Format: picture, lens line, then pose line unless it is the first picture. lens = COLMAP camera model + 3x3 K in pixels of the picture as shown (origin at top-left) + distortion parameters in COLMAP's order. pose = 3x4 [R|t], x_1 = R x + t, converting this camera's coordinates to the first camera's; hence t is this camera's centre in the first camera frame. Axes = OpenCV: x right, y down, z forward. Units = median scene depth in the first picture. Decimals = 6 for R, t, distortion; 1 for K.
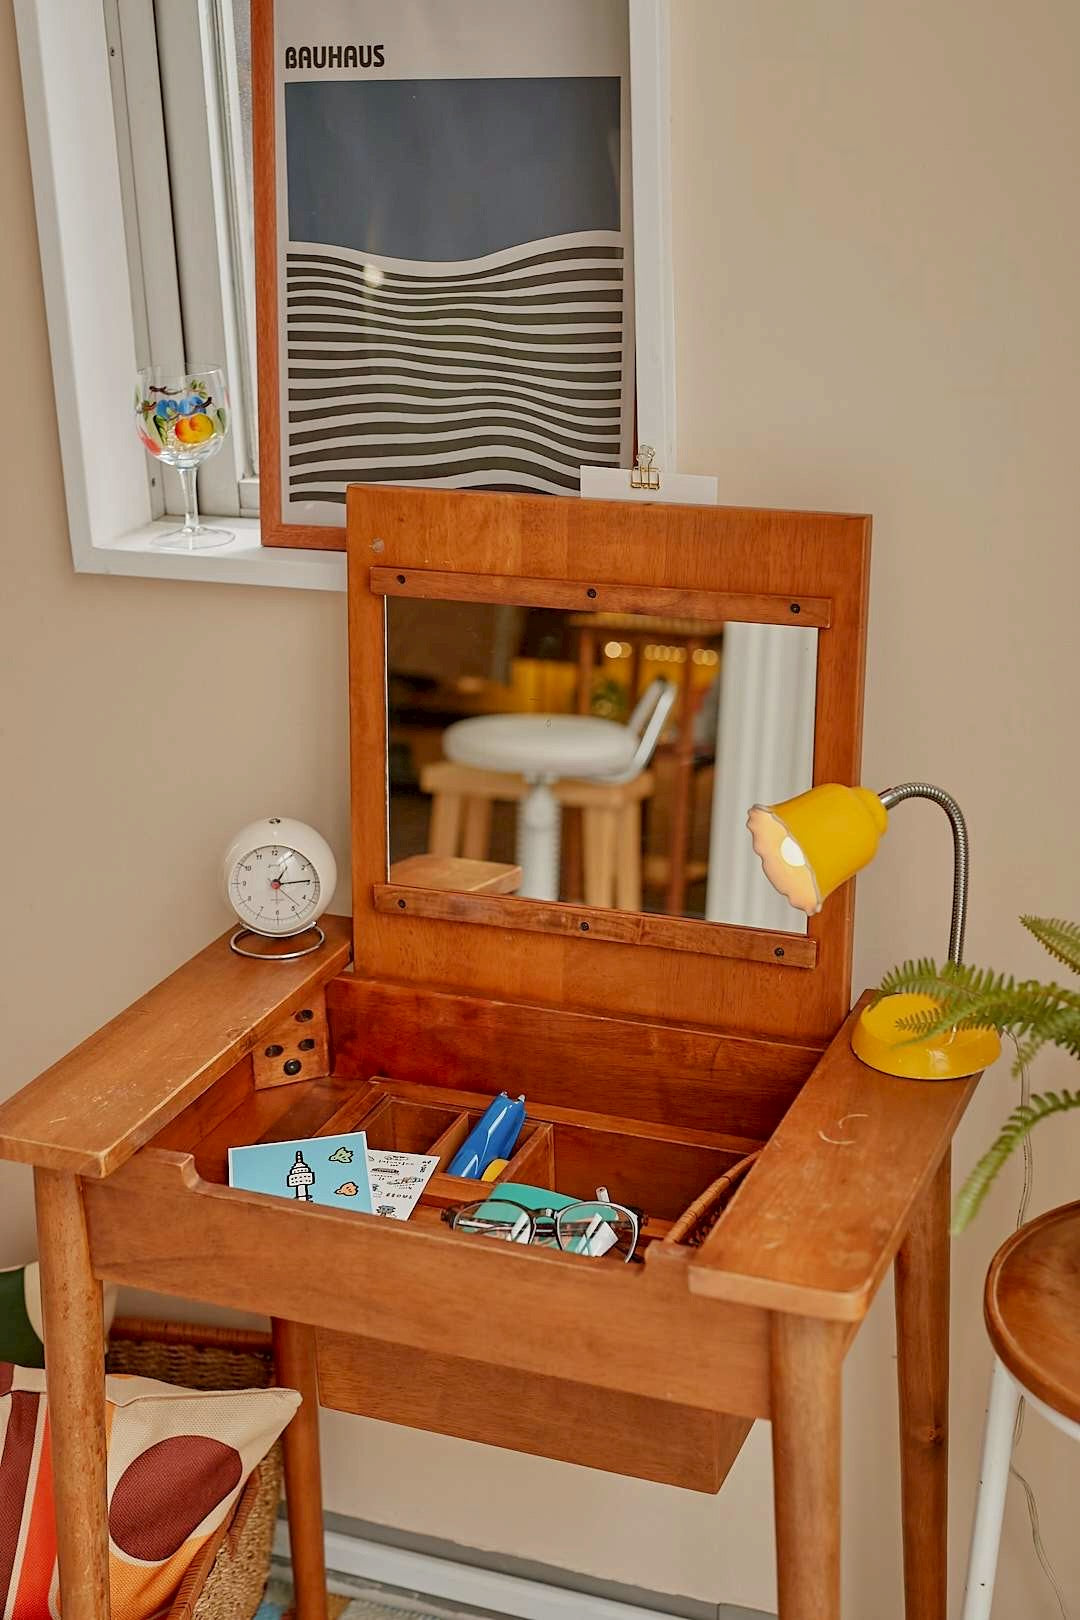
lens RADIAL K [[2250.7, 0, 542.9], [0, 2250.7, 813.6], [0, 0, 1]] dist [-0.018282, 0.039317]
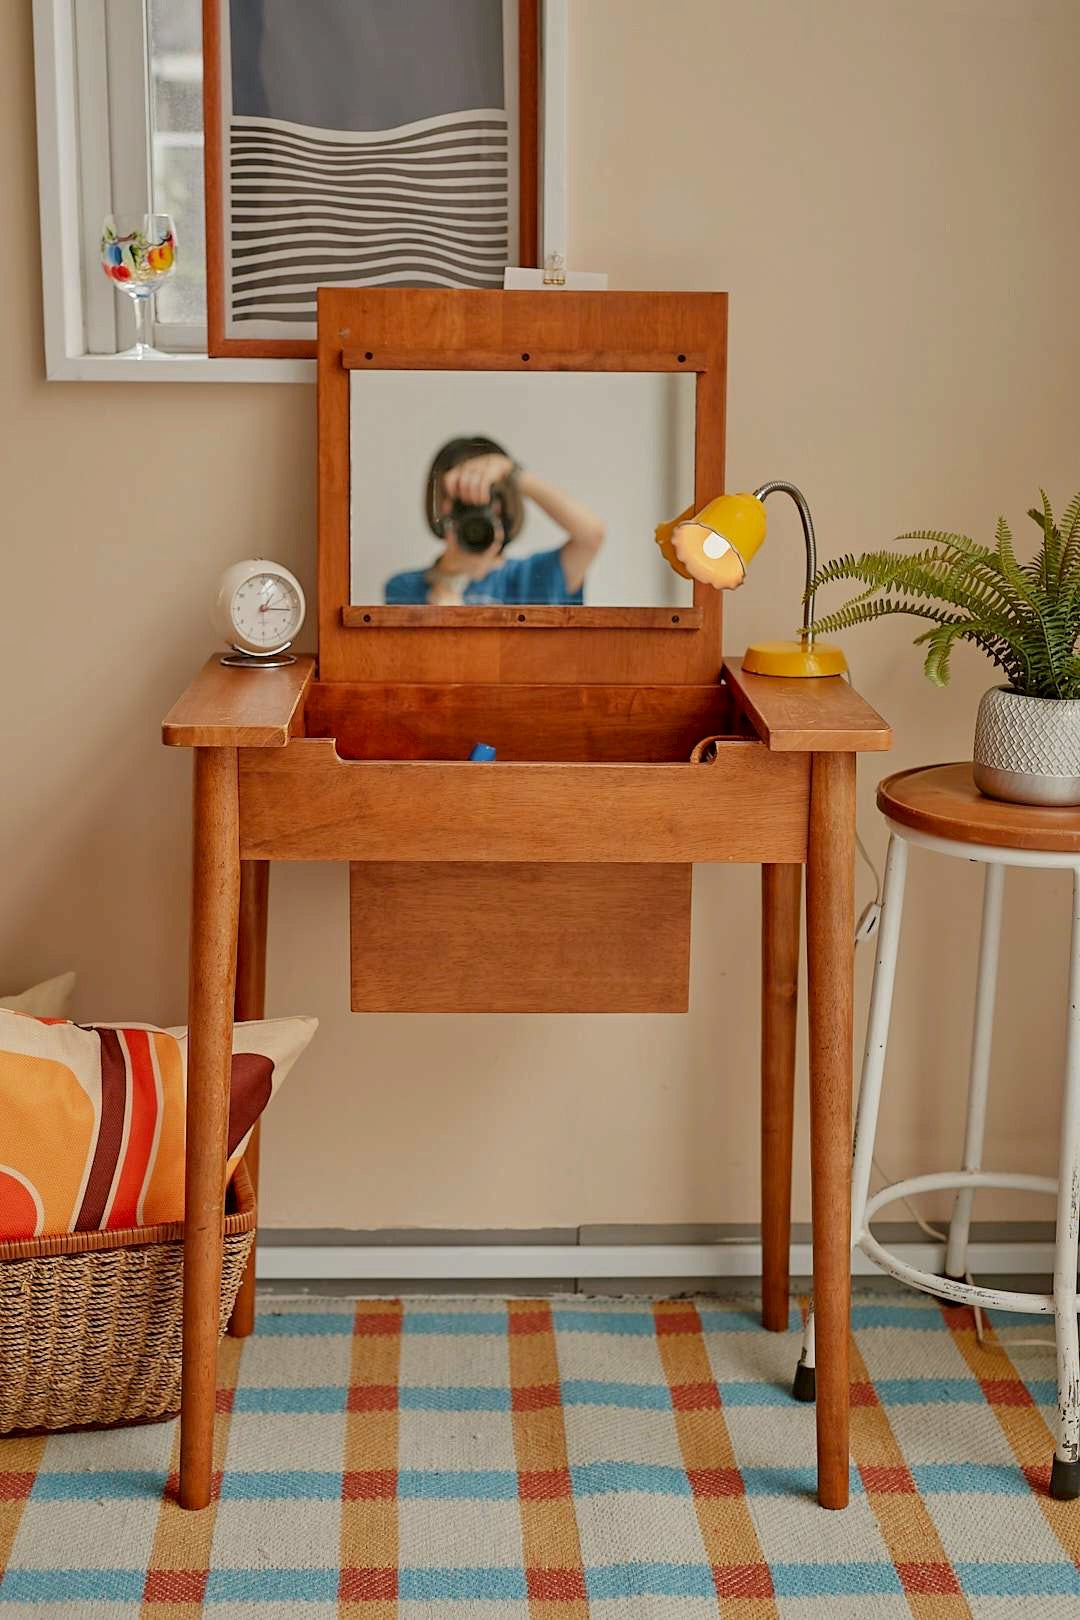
lens RADIAL K [[2250.7, 0, 542.9], [0, 2250.7, 813.6], [0, 0, 1]] dist [-0.018282, 0.039317]
pose [[0.916786, -0.051422, 0.396055, -0.491181], [0.104431, 0.988039, -0.113455, 0.310245], [-0.385484, 0.145374, 0.911191, -0.181933]]
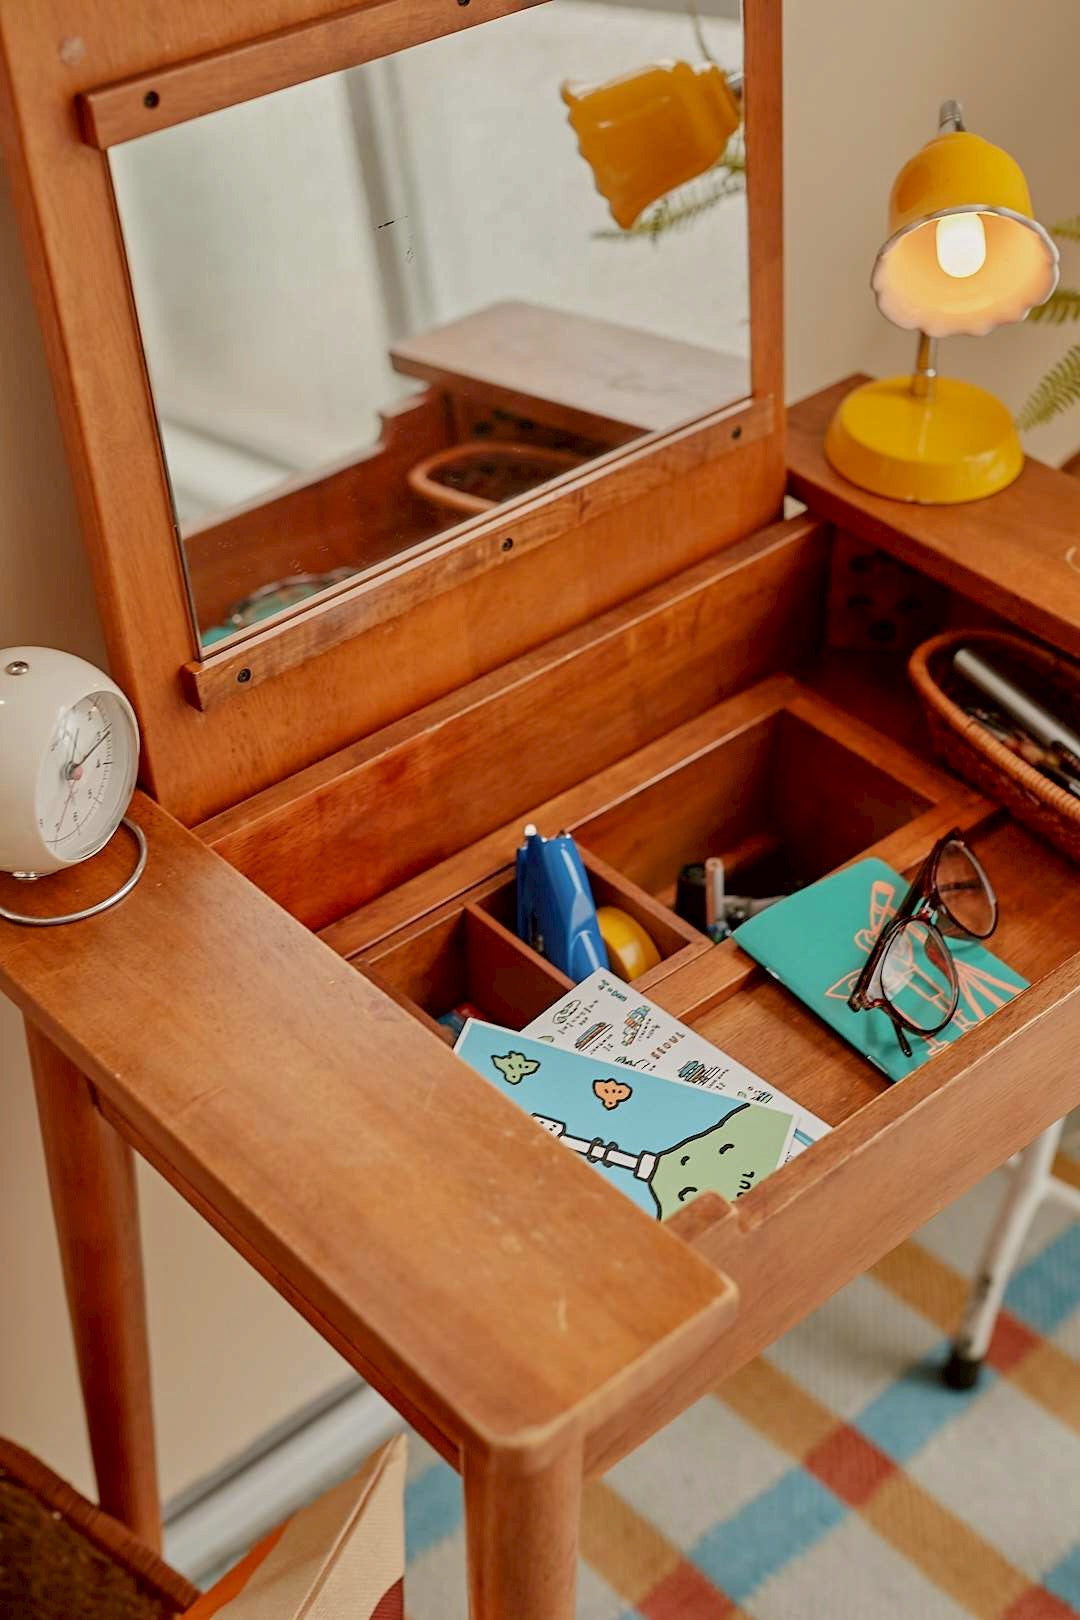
lens RADIAL K [[2292.7, 0, 540.0], [0, 2292.7, 810.0], [0, 0, 1]] dist [-0.011286, 0.032928]
pose [[0.451582, -0.554806, 0.698759, -0.459796], [0.303259, 0.831977, 0.464595, -0.180307], [-0.839112, 0.002102, 0.543955, 0.640289]]
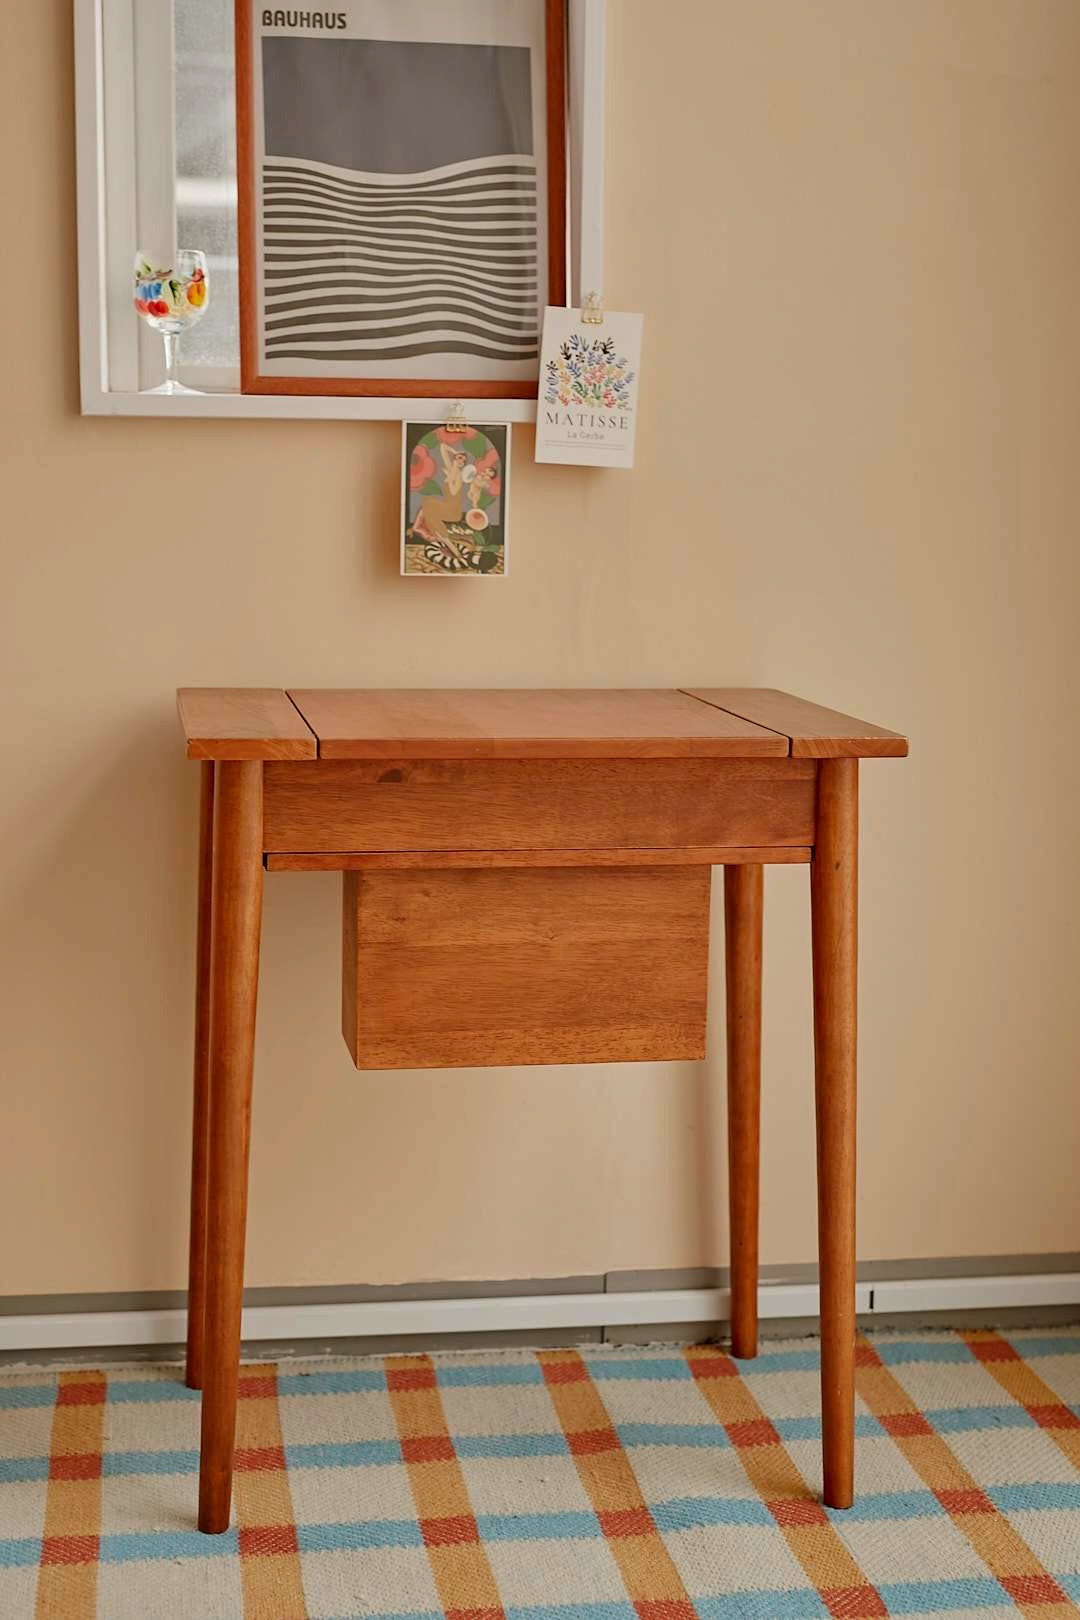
lens RADIAL K [[2253.9, 0, 540.0], [0, 2253.9, 810.0], [0, 0, 1]] dist [-0.011170, 0.029130]
pose [[0.867031, -0.038443, 0.496769, -0.647003], [0.136380, 0.977254, -0.162403, 0.349914], [-0.479227, 0.208557, 0.852552, -0.096064]]
